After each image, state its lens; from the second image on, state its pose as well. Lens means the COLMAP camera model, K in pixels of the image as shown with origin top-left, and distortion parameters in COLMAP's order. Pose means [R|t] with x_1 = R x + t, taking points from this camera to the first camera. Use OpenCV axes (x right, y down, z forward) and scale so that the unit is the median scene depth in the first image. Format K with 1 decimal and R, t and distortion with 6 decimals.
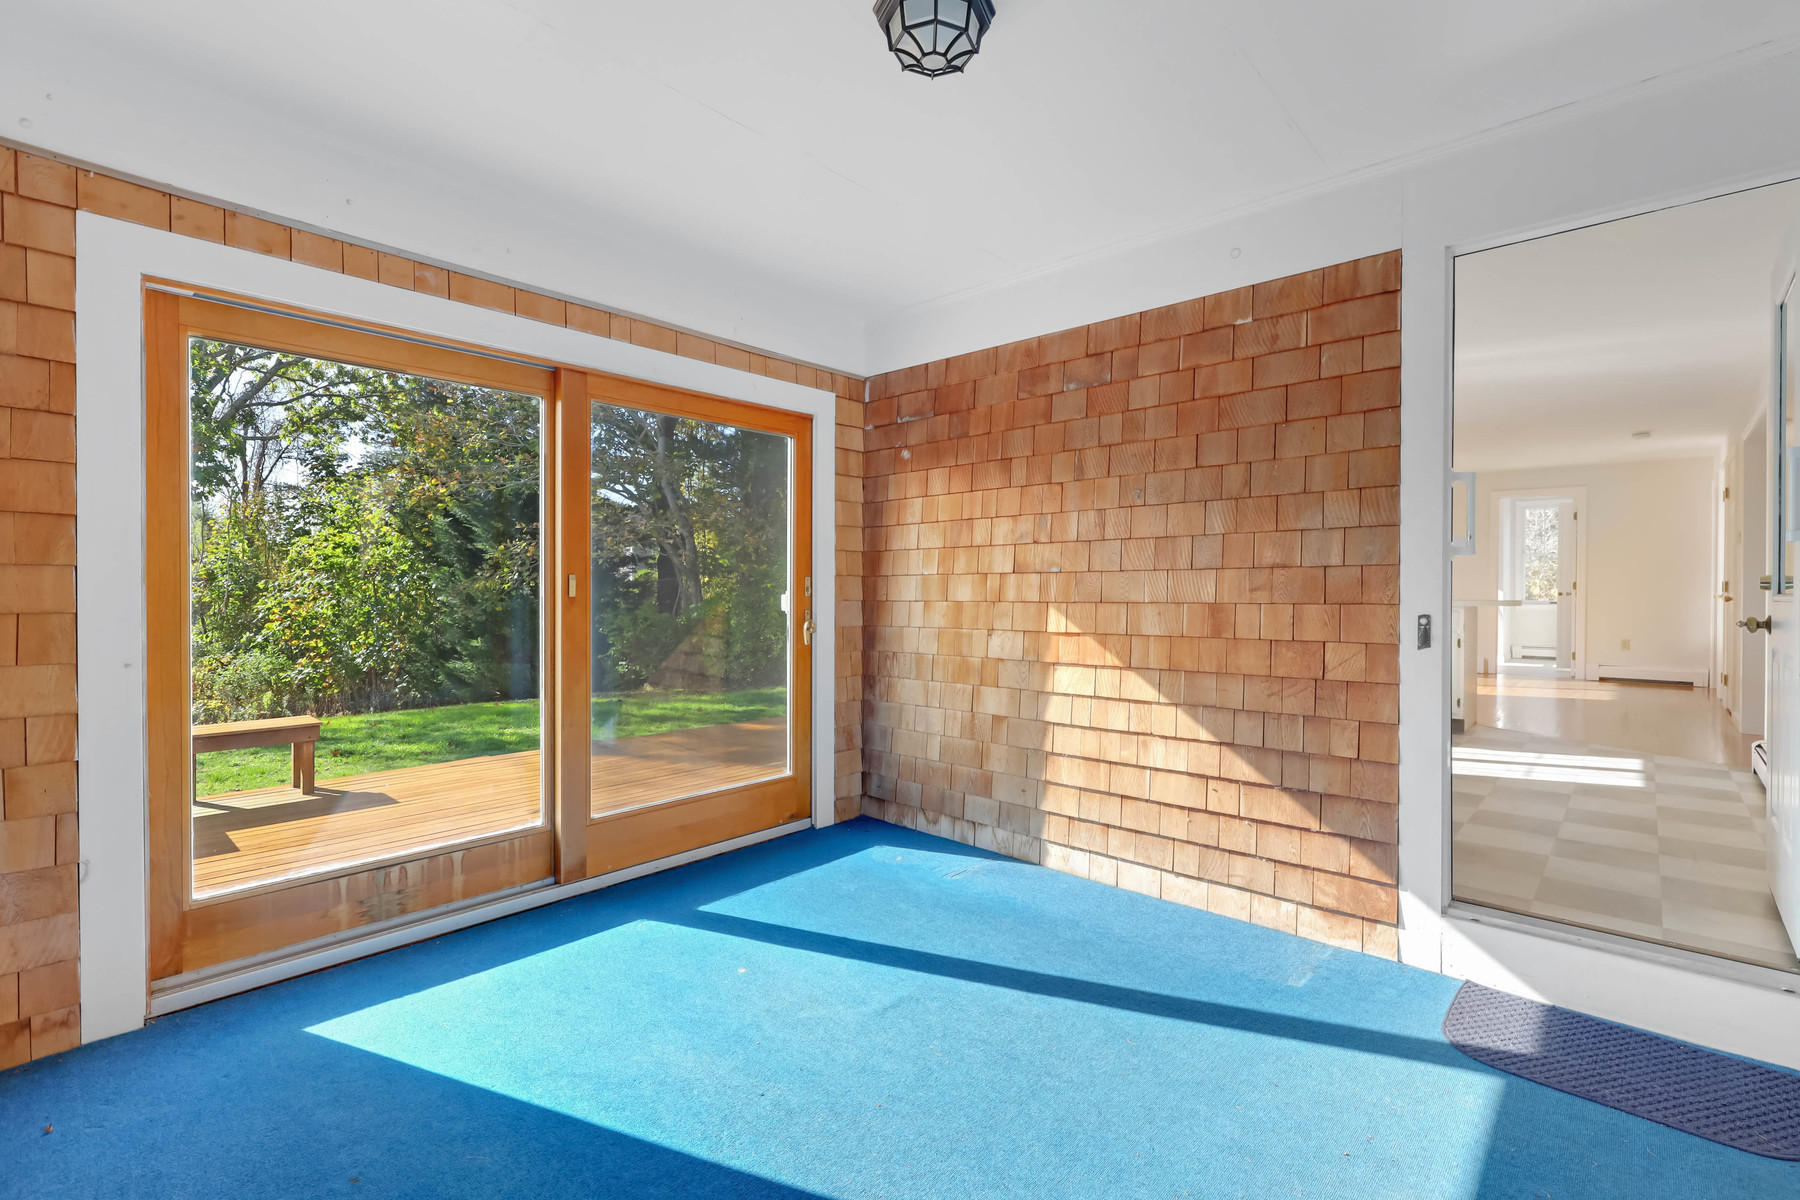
lens RADIAL K [[817.0, 0, 892.6], [0, 817.0, 588.2], [0, 0, 1]] dist [-0.003786, -0.000319]
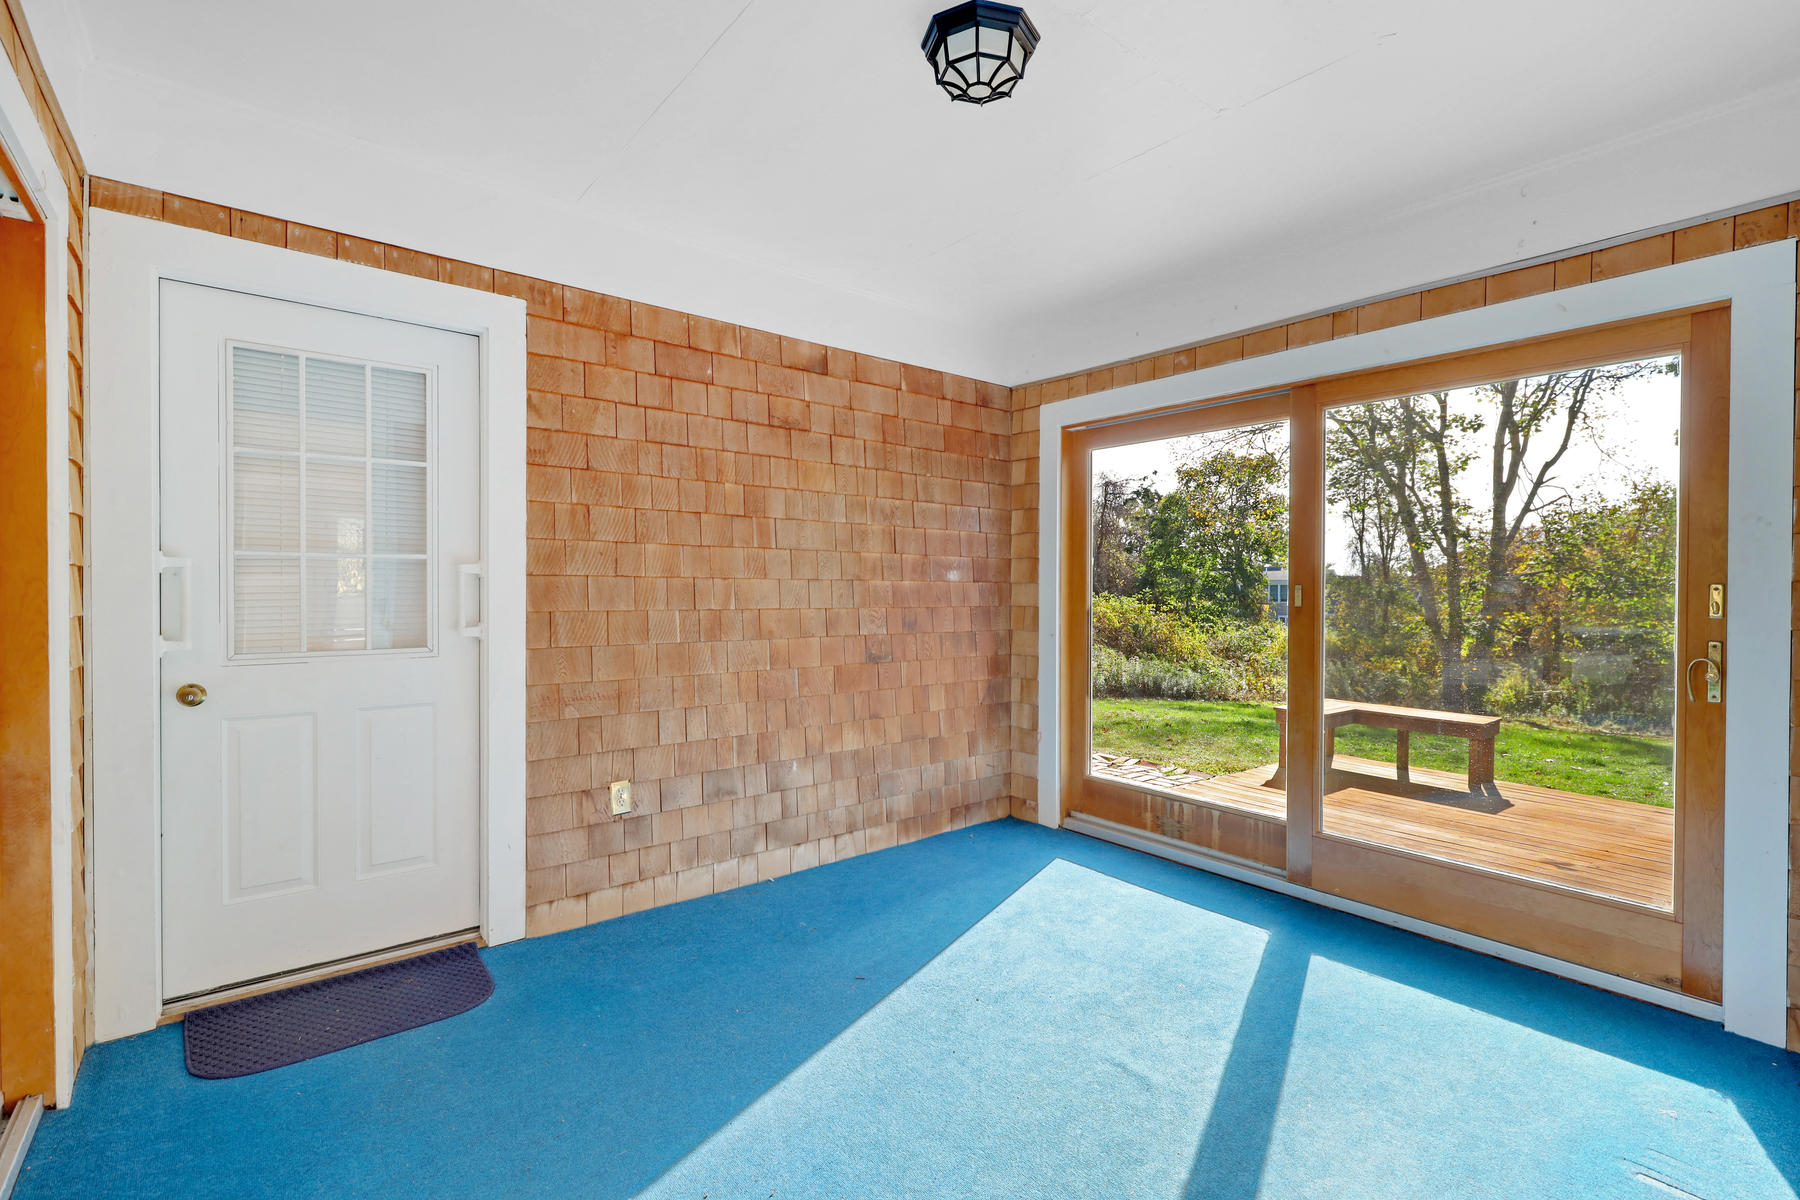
lens RADIAL K [[798.3, 0, 905.2], [0, 798.3, 590.4], [0, 0, 1]] dist [-0.000086, -0.000081]
pose [[-0.137738, 0.009781, -0.990420, 0.735177], [-0.000579, 0.999950, 0.009956, -0.022966], [0.990469, 0.001945, -0.137725, 0.704687]]
